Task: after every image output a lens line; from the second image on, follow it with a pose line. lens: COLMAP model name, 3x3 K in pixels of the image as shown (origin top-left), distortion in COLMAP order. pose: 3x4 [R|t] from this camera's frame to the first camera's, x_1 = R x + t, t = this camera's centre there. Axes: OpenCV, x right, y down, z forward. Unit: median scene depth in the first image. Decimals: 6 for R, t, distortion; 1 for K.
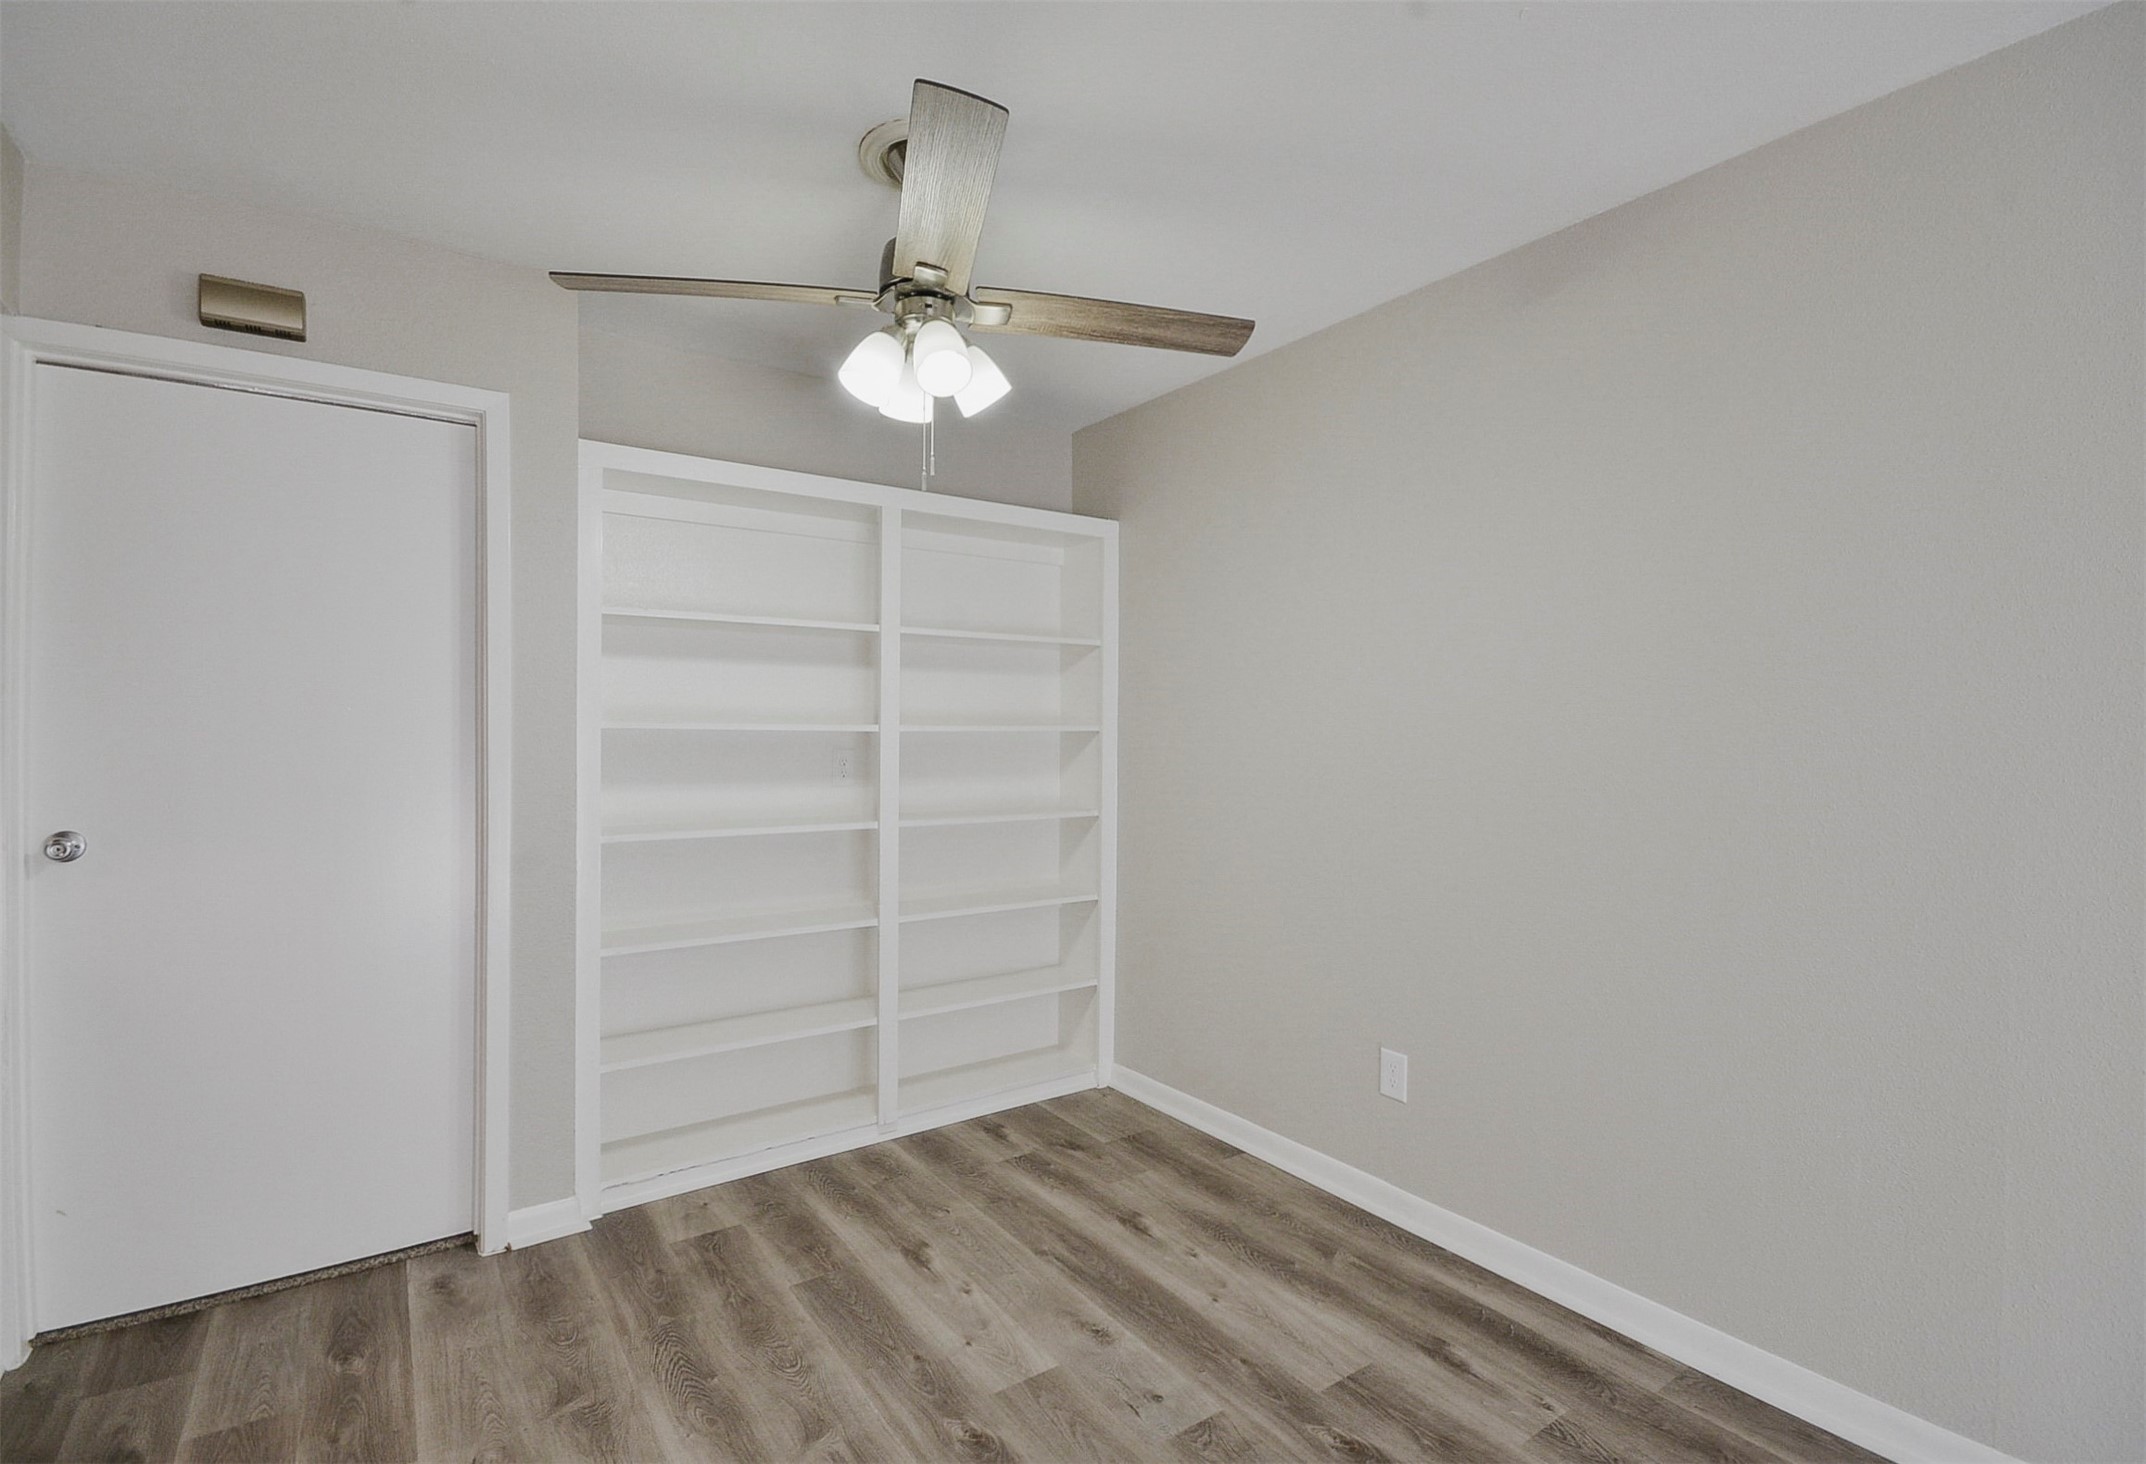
lens RADIAL K [[980.2, 0, 1055.7], [0, 980.2, 730.4], [0, 0, 1]] dist [0.002814, -0.000051]
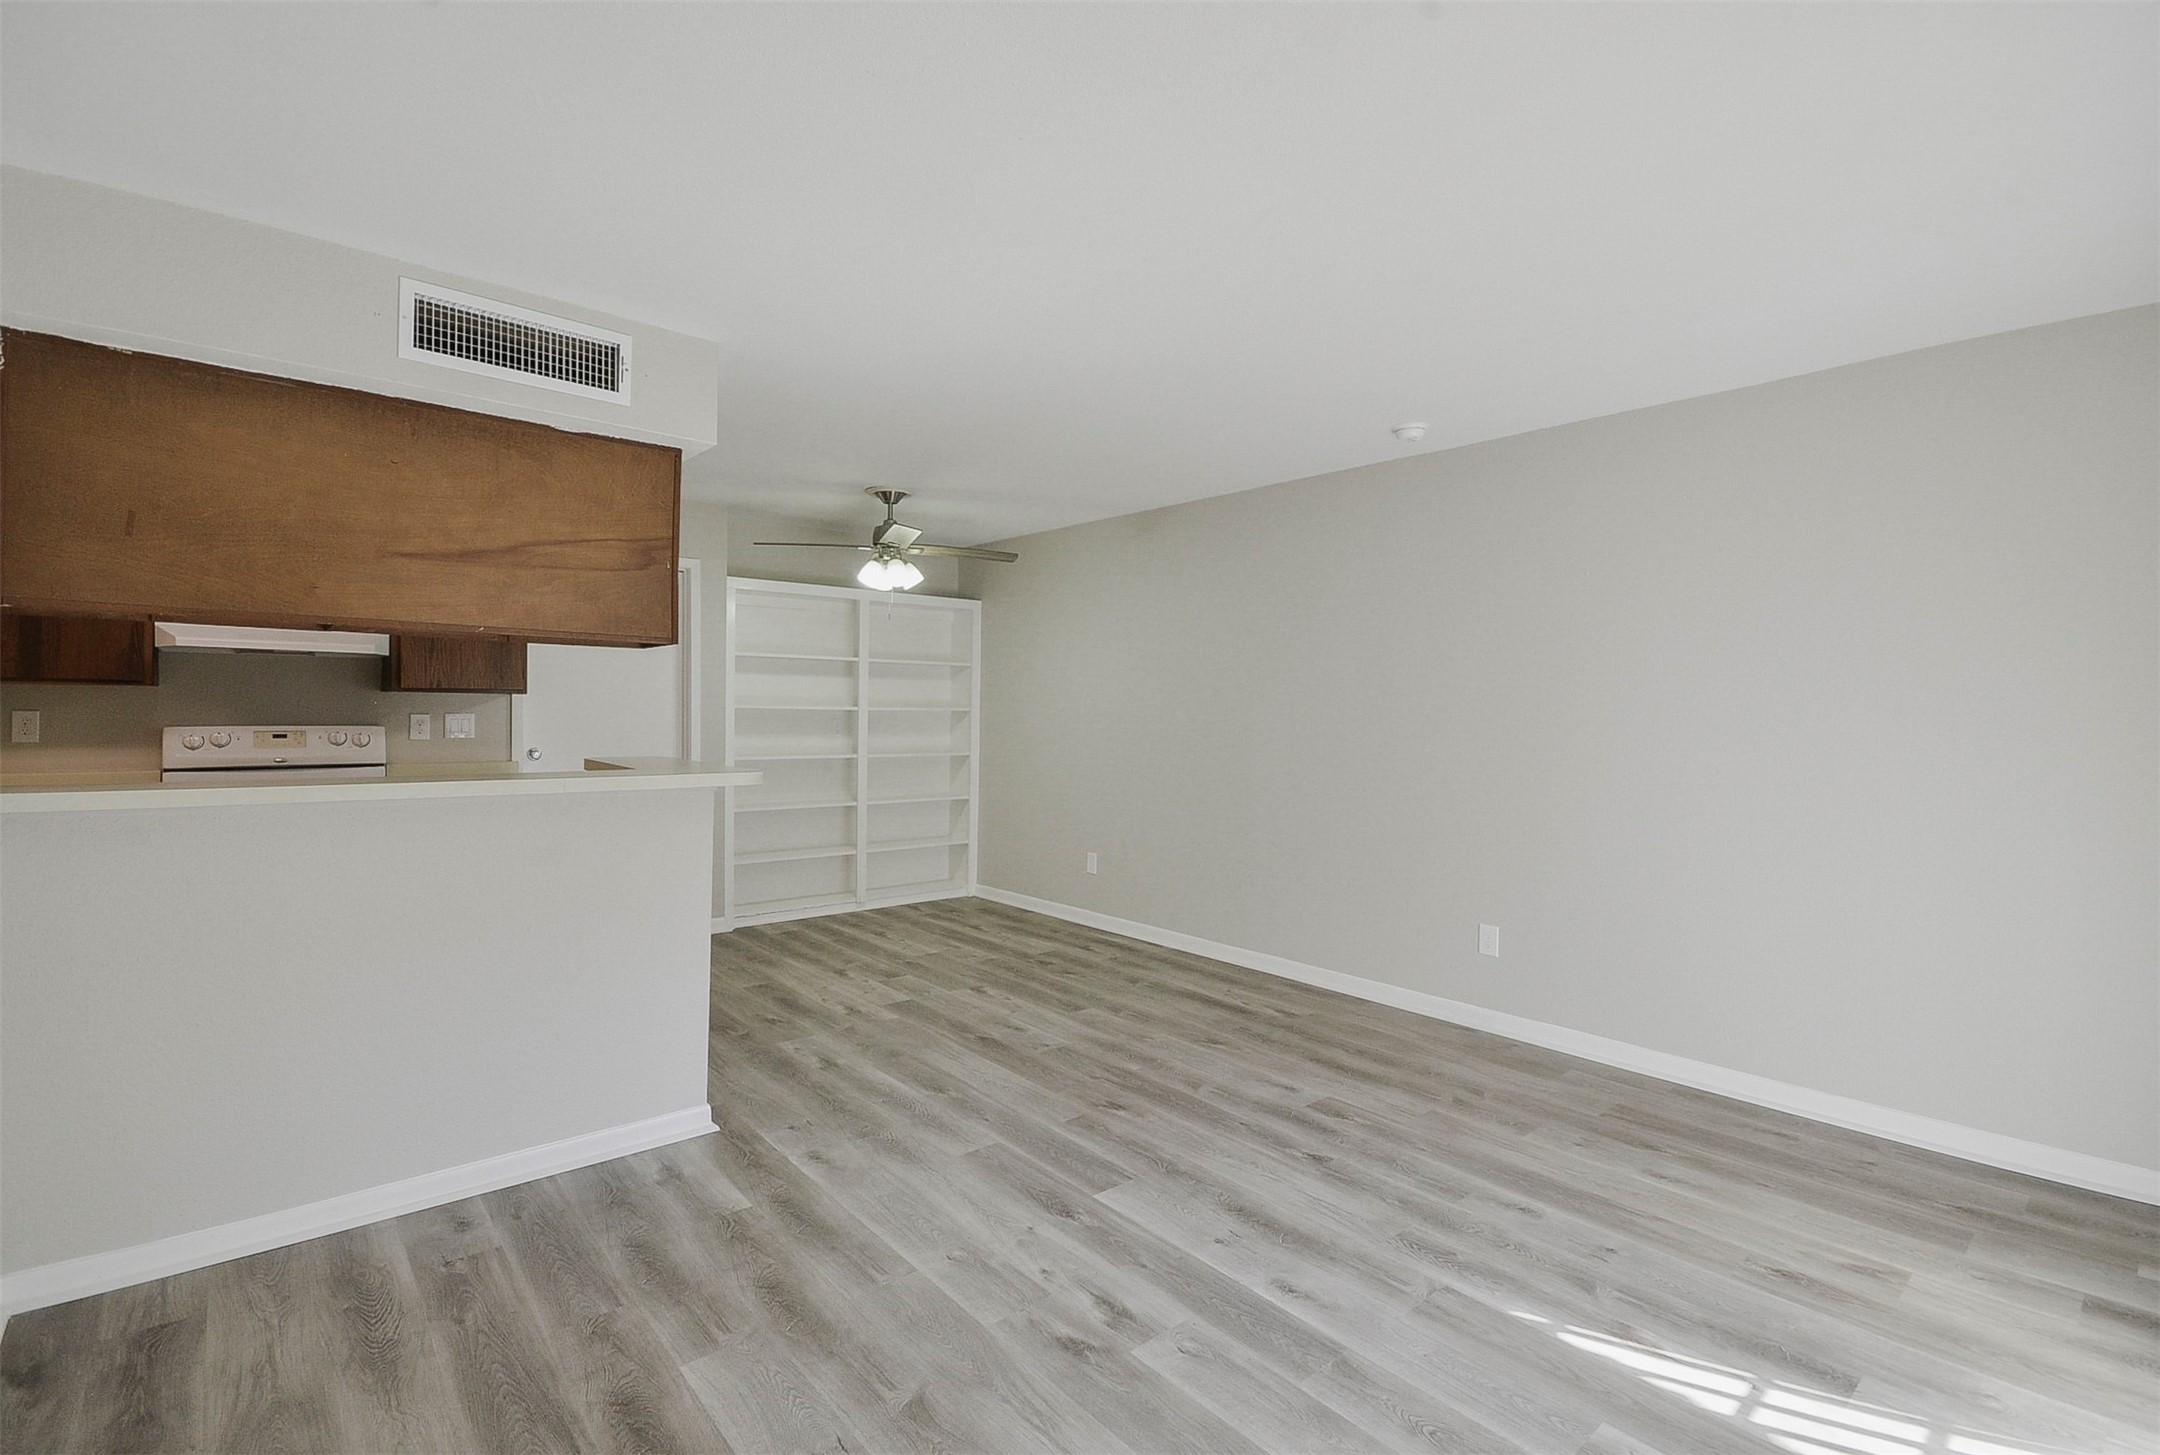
lens RADIAL K [[959.3, 0, 1045.7], [0, 959.3, 715.9], [0, 0, 1]] dist [-0.000509, 0.000013]
pose [[0.997042, 0.006553, 0.076582, 0.055259], [-0.007063, 0.999955, 0.006380, -0.002005], [-0.076537, -0.006902, 0.997043, -1.009847]]
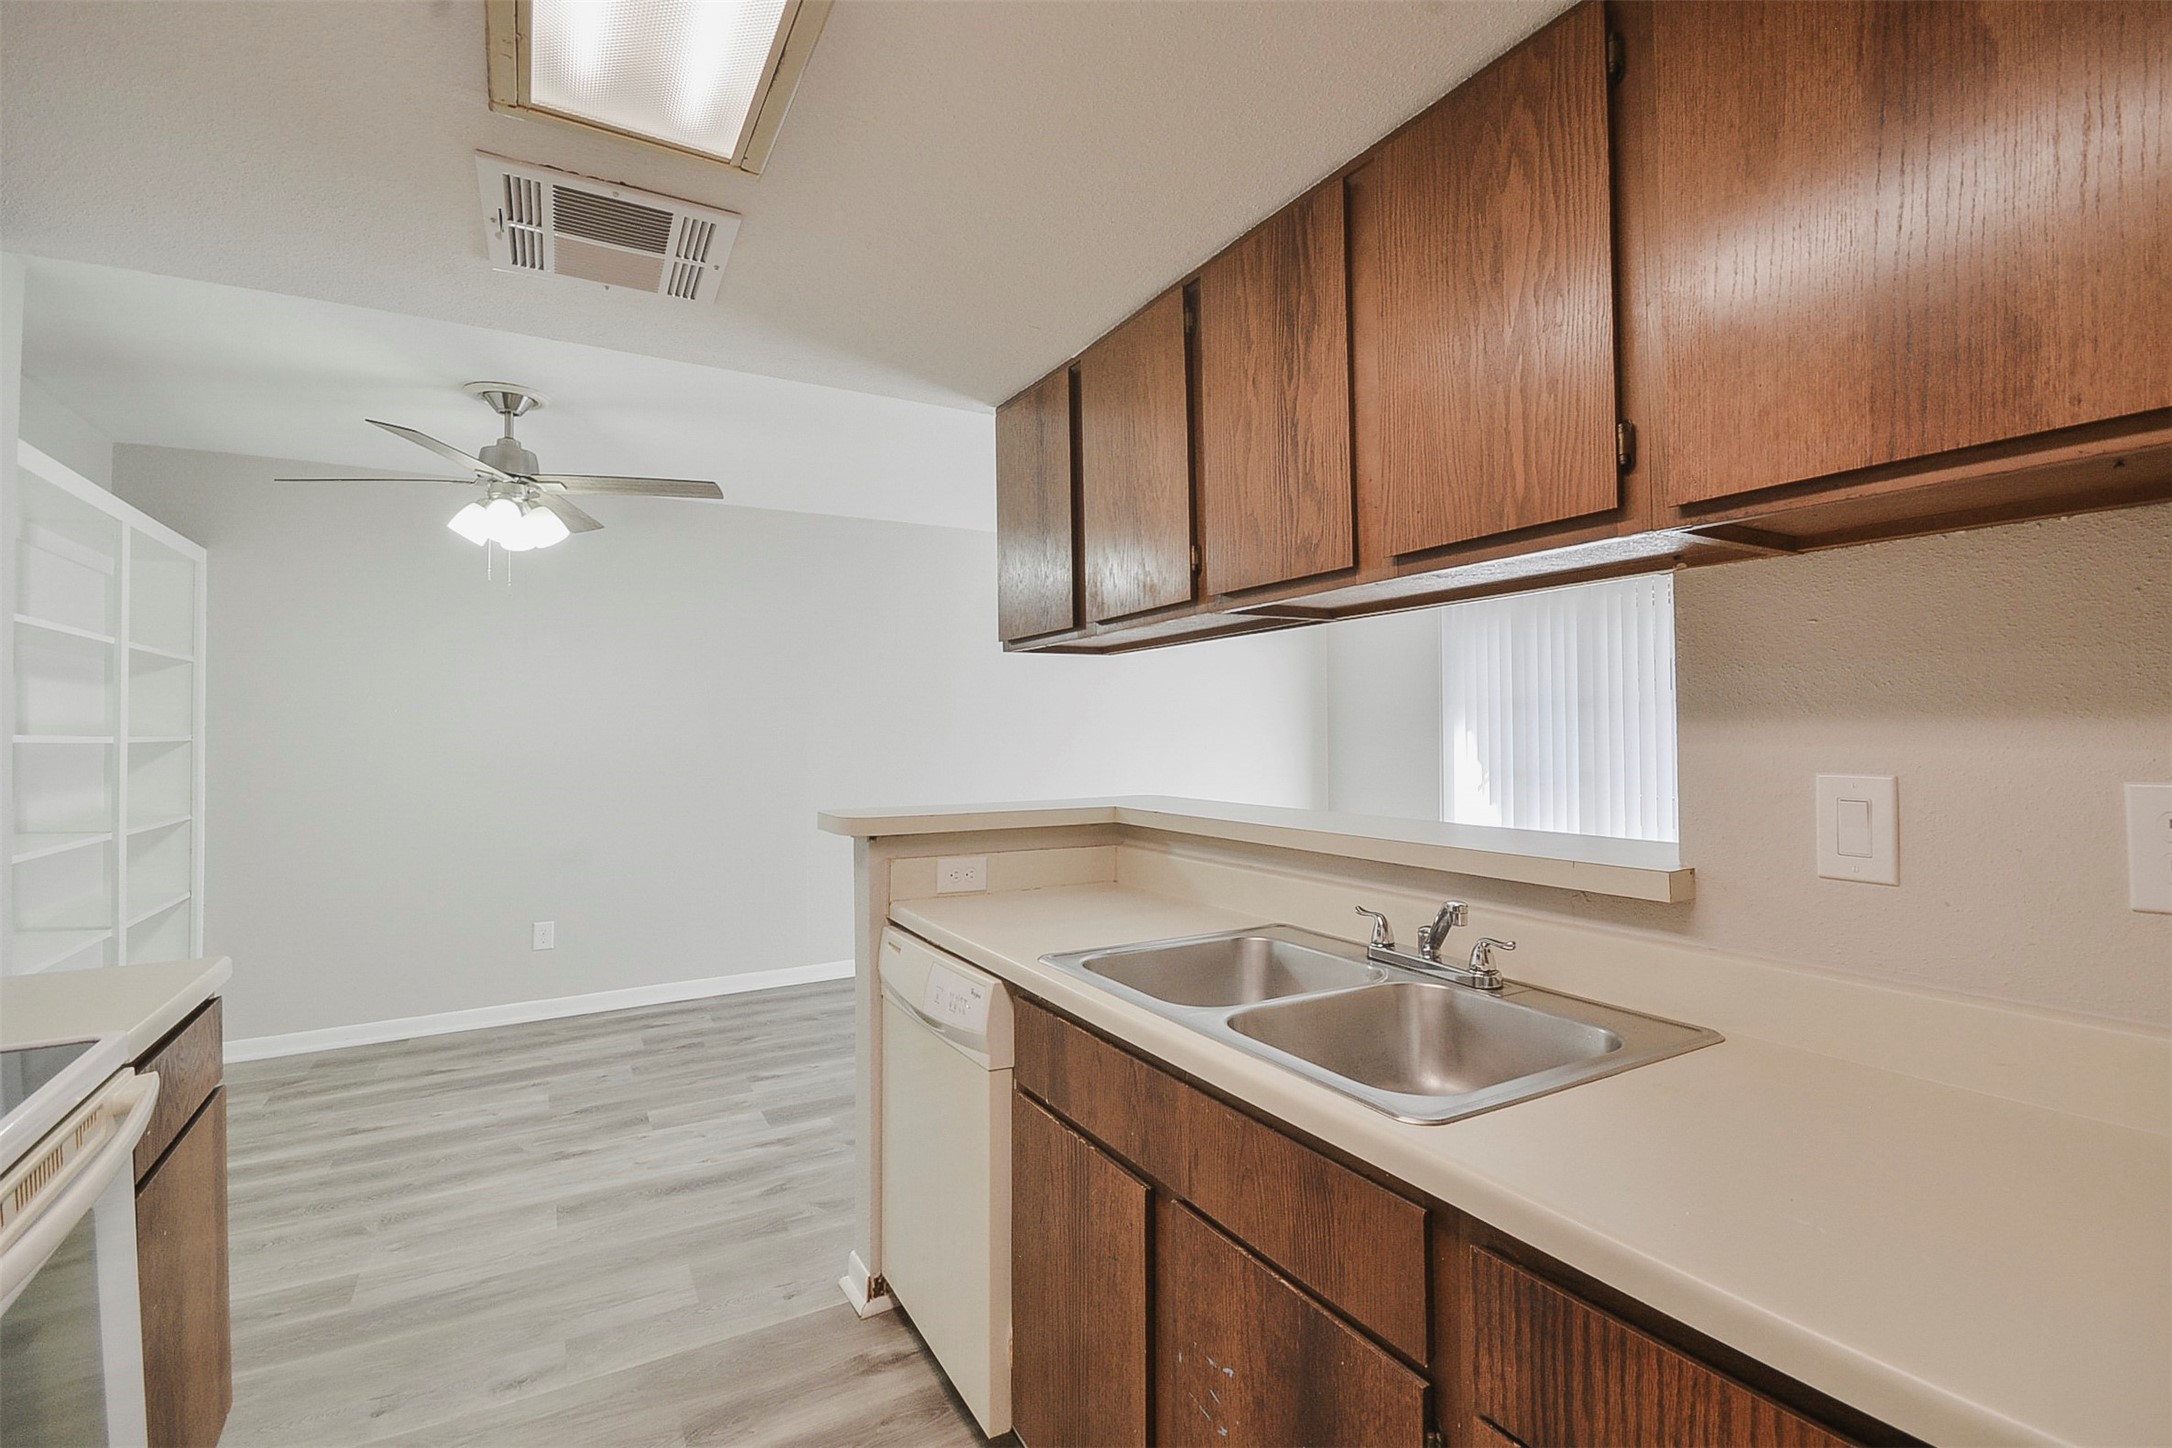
lens RADIAL K [[965.8, 0, 1077.4], [0, 965.8, 719.4], [0, 0, 1]] dist [-0.015936, -0.000388]
pose [[0.084469, 0.007372, 0.996399, -1.059724], [0.007120, 0.999943, -0.008002, -0.008102], [-0.996401, 0.007771, 0.084412, -0.069567]]
